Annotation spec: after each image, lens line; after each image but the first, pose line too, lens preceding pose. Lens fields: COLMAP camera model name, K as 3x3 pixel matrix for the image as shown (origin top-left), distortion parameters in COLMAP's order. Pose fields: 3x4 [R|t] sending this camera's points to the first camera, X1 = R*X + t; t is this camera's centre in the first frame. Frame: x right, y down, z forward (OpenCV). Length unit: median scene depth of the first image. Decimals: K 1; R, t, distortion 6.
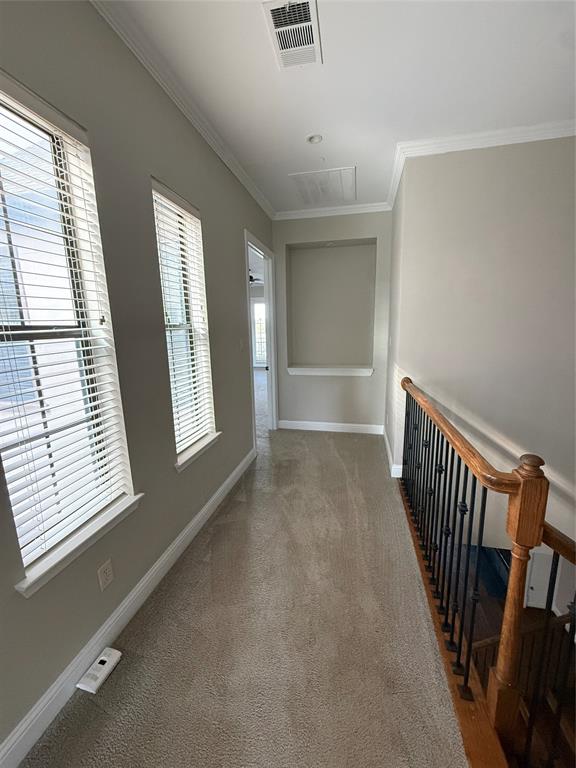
lens RADIAL K [[307.6, 0, 289.3], [0, 307.6, 380.9], [0, 0, 1]] dist [0.000266, 0.000004]
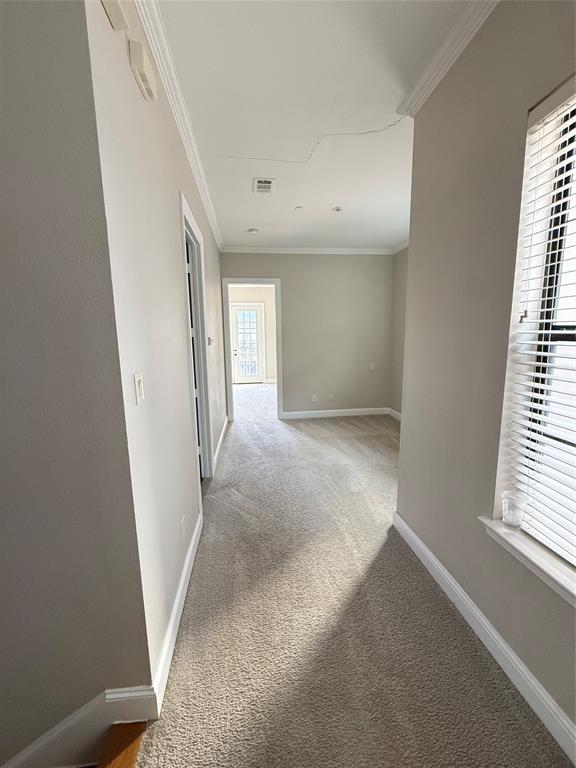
lens RADIAL K [[307.6, 0, 287.8], [0, 307.6, 384.6], [0, 0, 1]] dist [0.000266, 0.000004]
pose [[-0.934711, 0.082328, -0.345743, 0.335815], [-0.036816, 0.945139, 0.324586, -0.283755], [0.353498, 0.316123, -0.880401, 1.574786]]
